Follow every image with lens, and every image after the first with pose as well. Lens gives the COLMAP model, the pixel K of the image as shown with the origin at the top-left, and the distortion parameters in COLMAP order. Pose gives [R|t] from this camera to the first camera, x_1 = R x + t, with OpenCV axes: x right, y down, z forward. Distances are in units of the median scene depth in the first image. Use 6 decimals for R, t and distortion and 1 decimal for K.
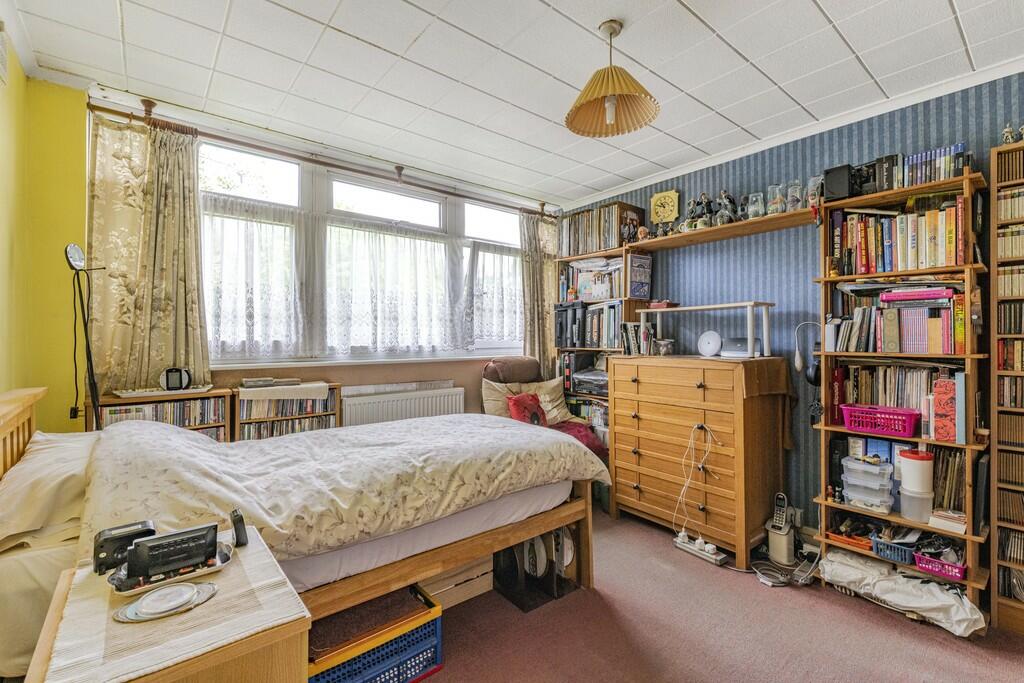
lens RADIAL K [[441.4, 0, 512.6], [0, 441.4, 331.3], [0, 0, 1]] dist [-0.001269, -0.000219]
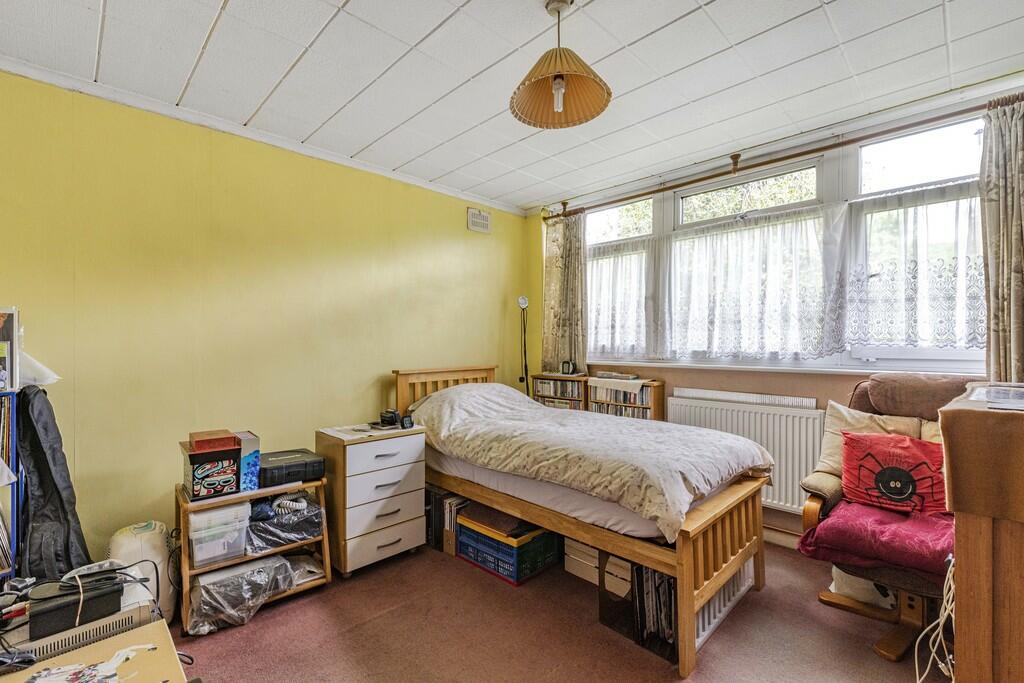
lens RADIAL K [[454.1, 0, 512.0], [0, 454.1, 341.5], [0, 0, 1]] dist [0.000867, 0.000121]
pose [[0.098923, 0.001535, -0.995094, 0.777348], [0.018075, 0.999831, 0.003339, 0.001002], [0.994931, -0.018316, 0.098879, 0.541581]]
